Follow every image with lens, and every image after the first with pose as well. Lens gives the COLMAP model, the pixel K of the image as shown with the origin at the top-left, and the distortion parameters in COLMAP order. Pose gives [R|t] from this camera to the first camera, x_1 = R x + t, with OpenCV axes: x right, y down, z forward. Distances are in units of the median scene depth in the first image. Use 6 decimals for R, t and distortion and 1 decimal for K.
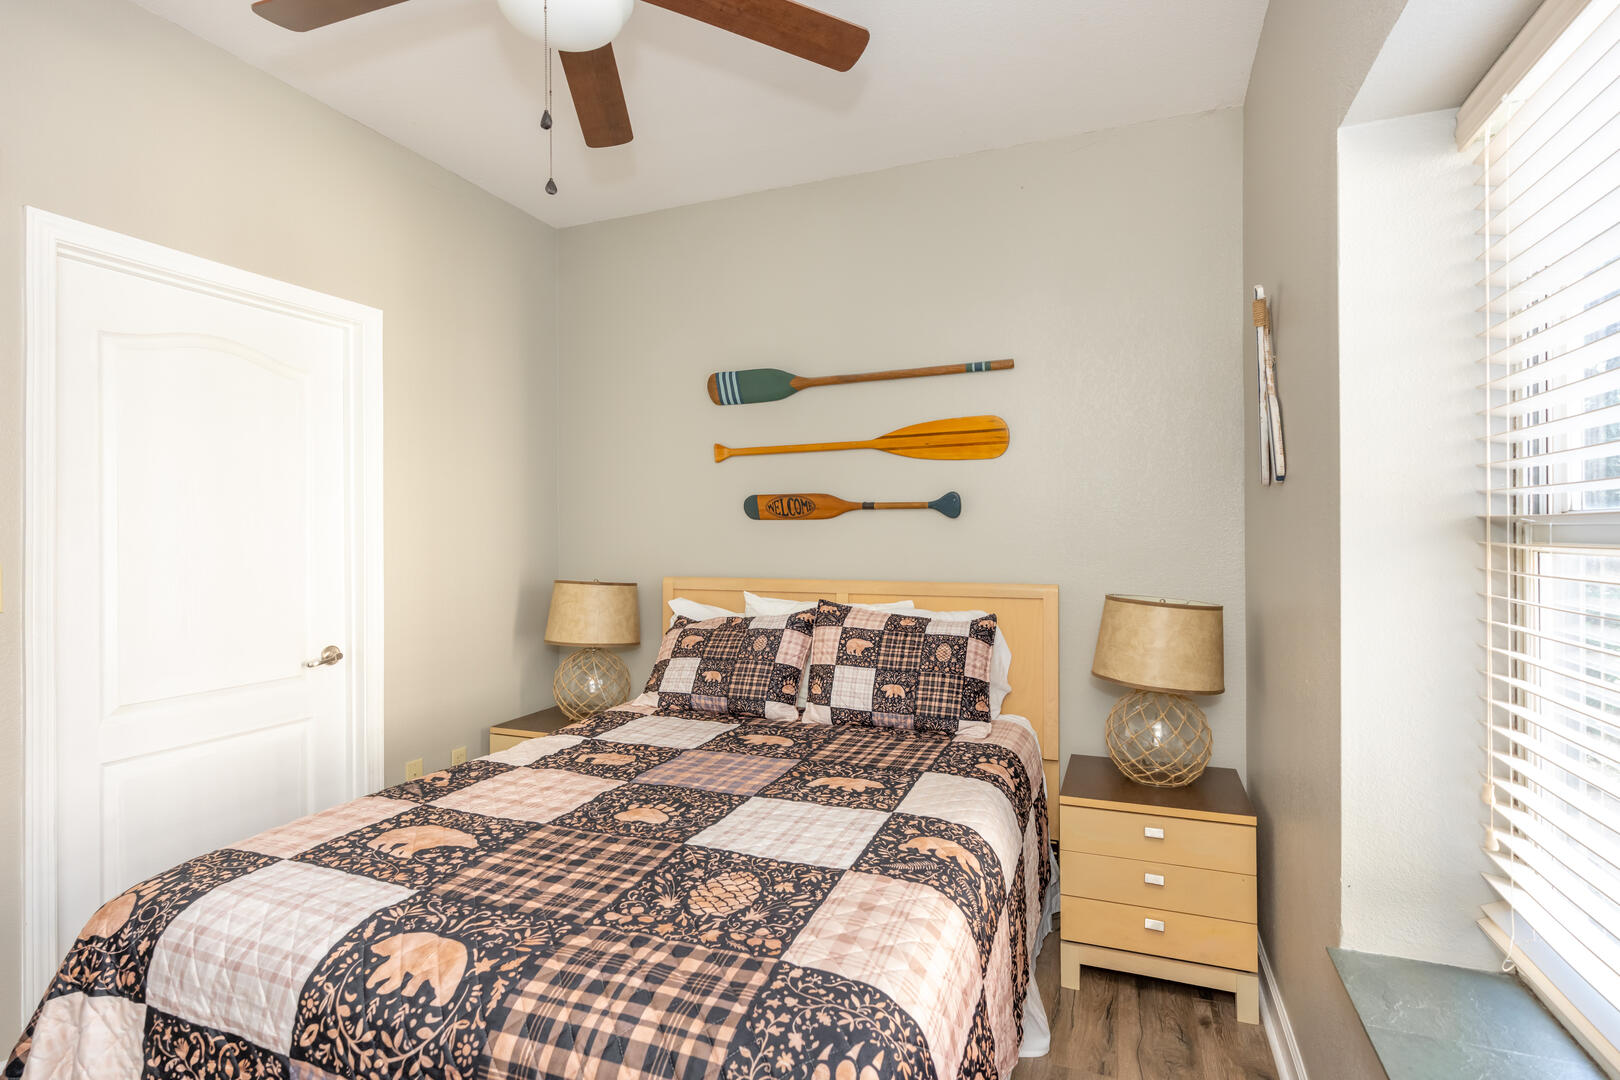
lens RADIAL K [[782.4, 0, 810.0], [0, 782.4, 540.0], [0, 0, 1]] dist [-0.003979, -0.000516]
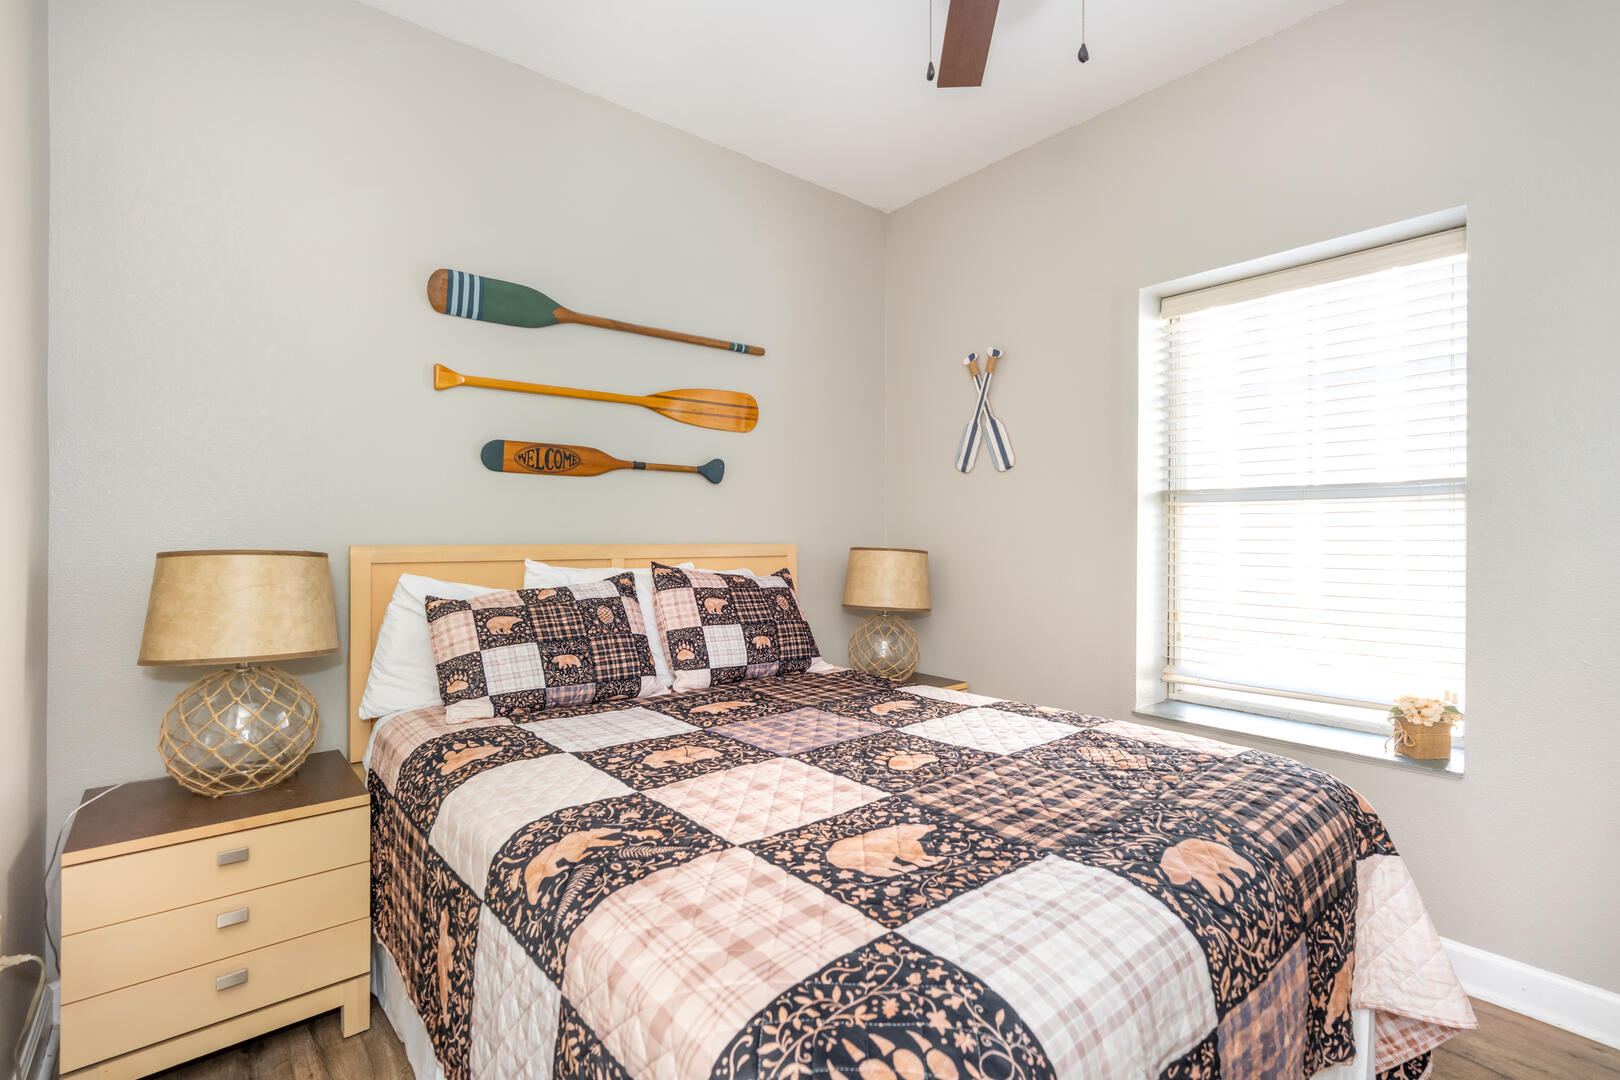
lens RADIAL K [[737.3, 0, 825.0], [0, 737.3, 537.9], [0, 0, 1]] dist [-0.008557, 0.003797]
pose [[0.468097, 0.001150, 0.883676, -1.130872], [0.001486, 0.999997, -0.002089, 0.085703], [-0.883676, 0.002291, 0.468094, 0.712112]]
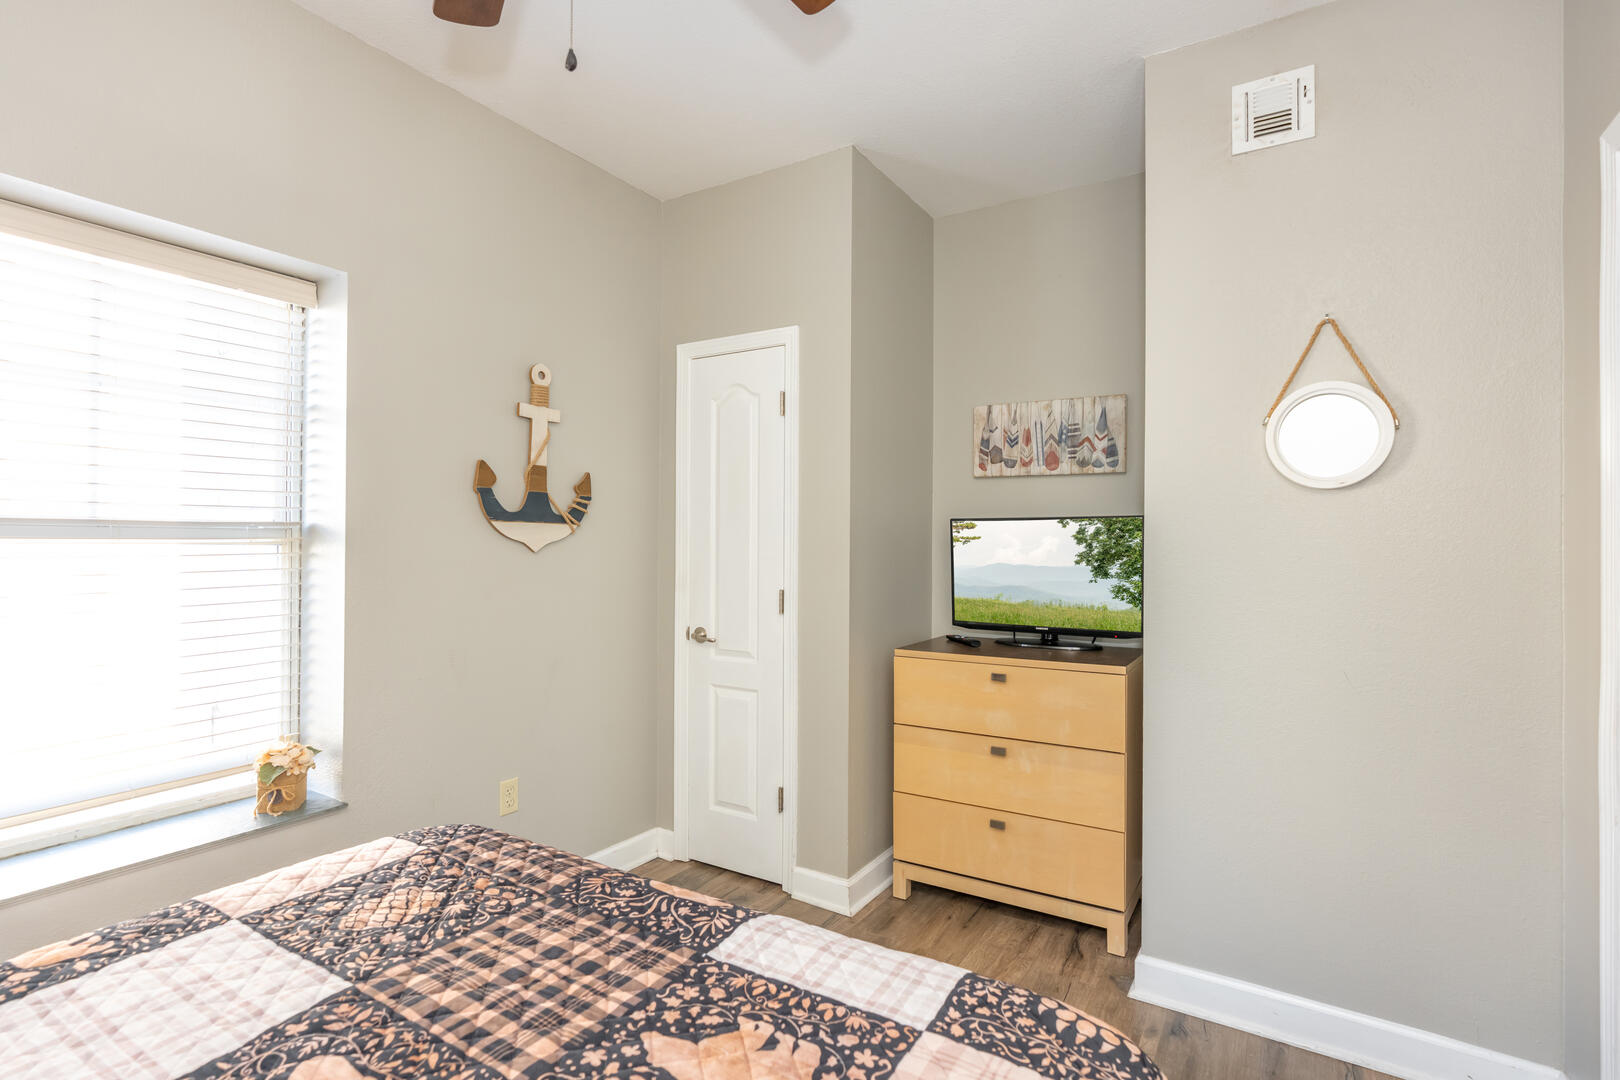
lens RADIAL K [[766.7, 0, 814.2], [0, 766.7, 581.0], [0, 0, 1]] dist [-0.001973, -0.000448]
pose [[-0.984545, -0.012204, 0.174706, -0.636858], [-0.002127, 0.998329, 0.057753, 0.001197], [-0.175118, 0.056489, -0.982926, 1.496921]]
